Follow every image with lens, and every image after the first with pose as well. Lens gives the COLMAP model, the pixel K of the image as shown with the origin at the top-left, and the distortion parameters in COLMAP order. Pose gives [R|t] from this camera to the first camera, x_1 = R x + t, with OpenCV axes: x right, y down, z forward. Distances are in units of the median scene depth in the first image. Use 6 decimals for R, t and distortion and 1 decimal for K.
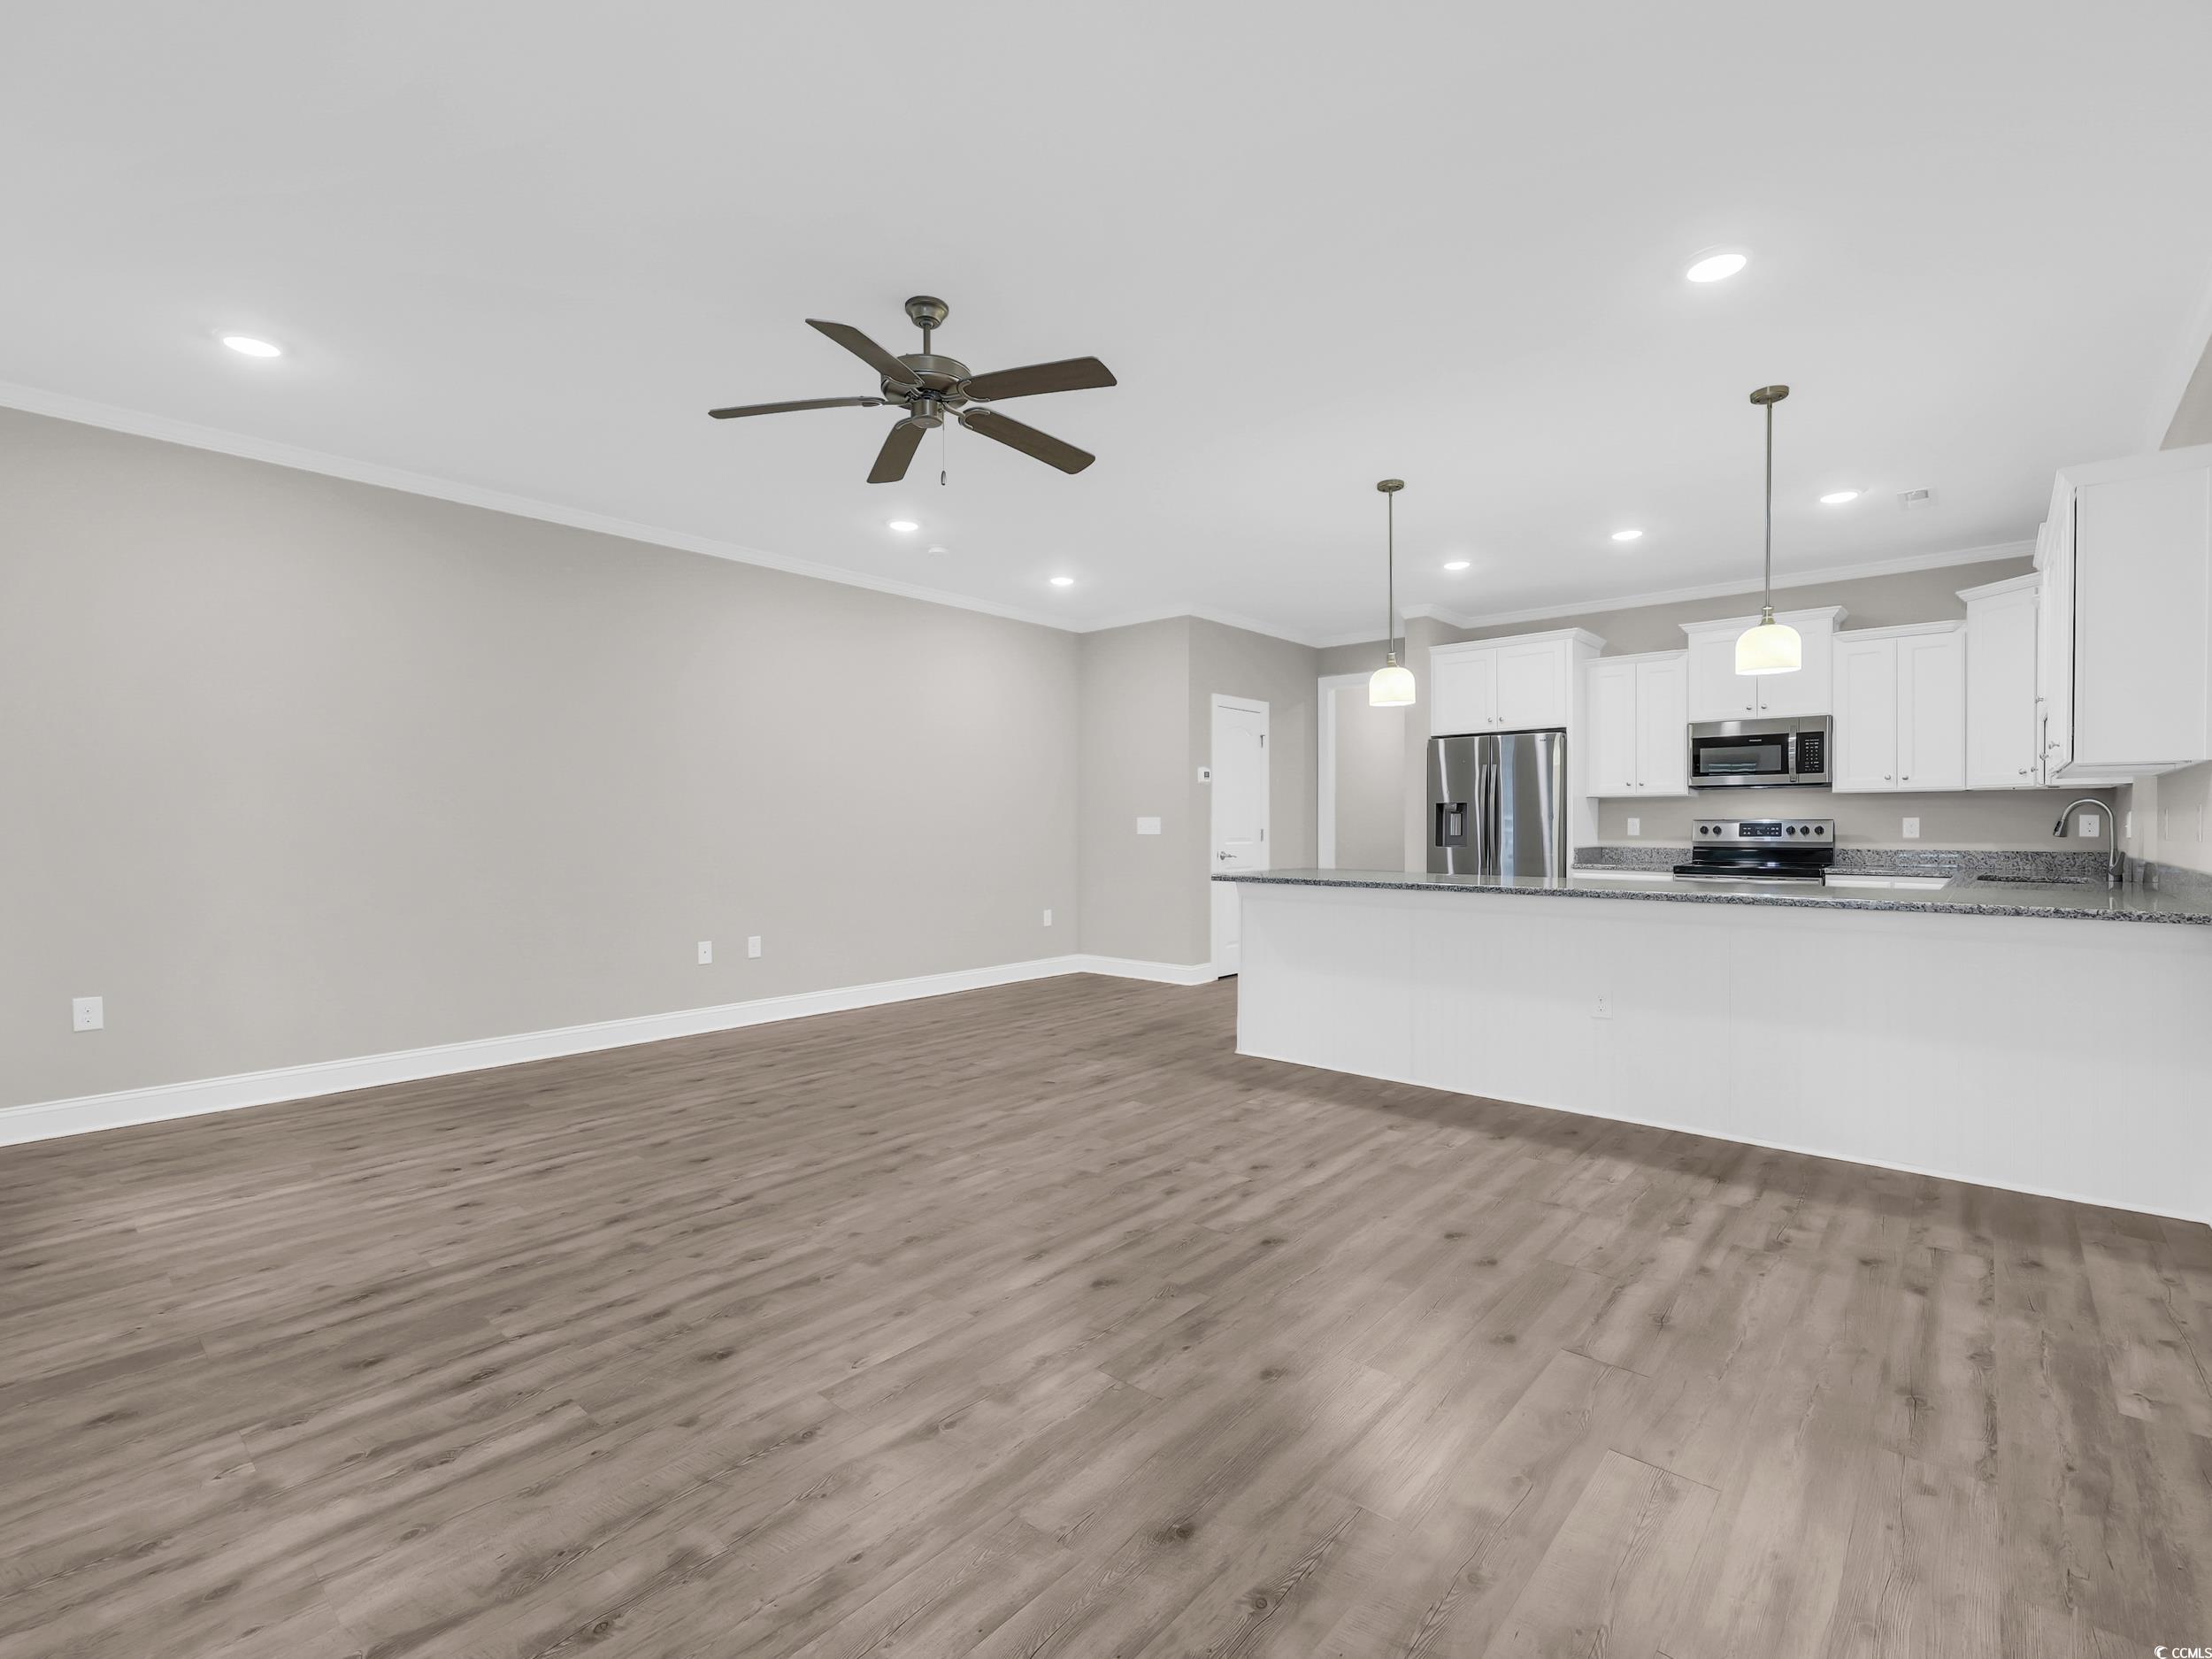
lens RADIAL K [[1005.9, 0, 1091.1], [0, 1005.9, 845.6], [0, 0, 1]] dist [-0.000200, 0.000481]
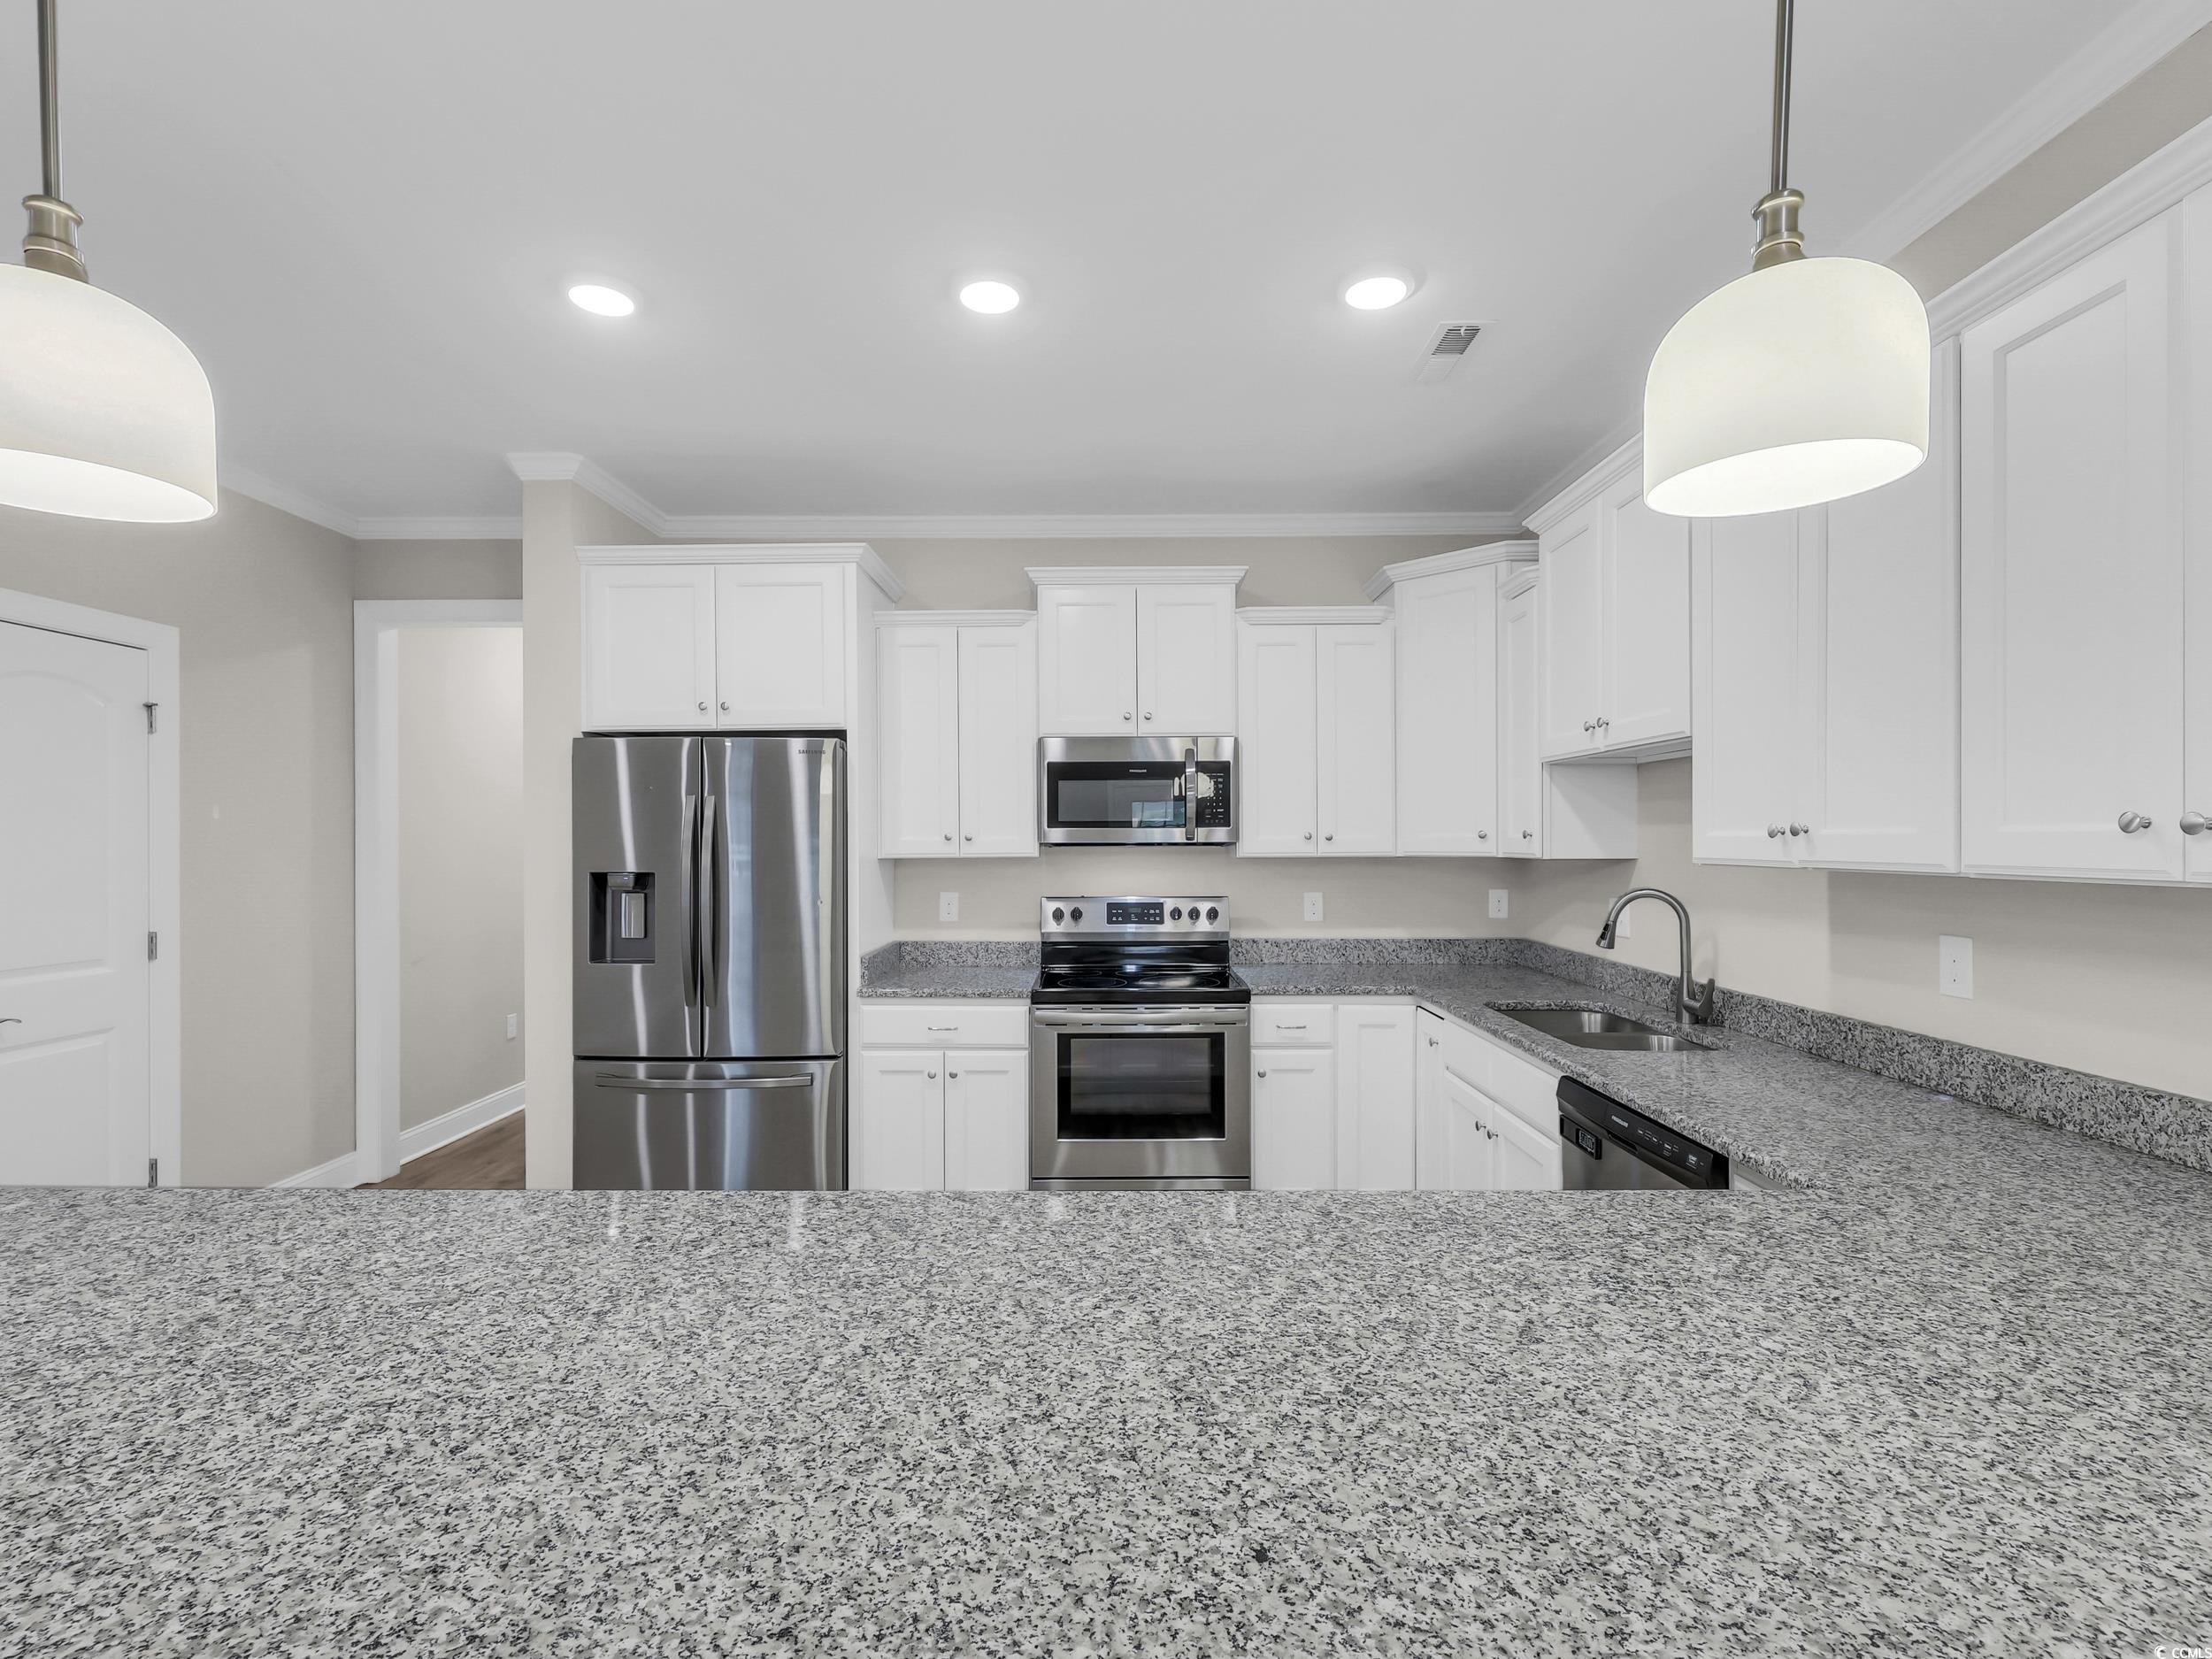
lens RADIAL K [[1005.9, 0, 1103.0], [0, 1005.9, 839.1], [0, 0, 1]] dist [-0.000200, 0.000481]
pose [[0.751680, -0.000304, 0.659528, 0.409535], [0.014950, 0.999751, -0.016579, -0.089128], [-0.659359, 0.022322, 0.751497, 0.935745]]
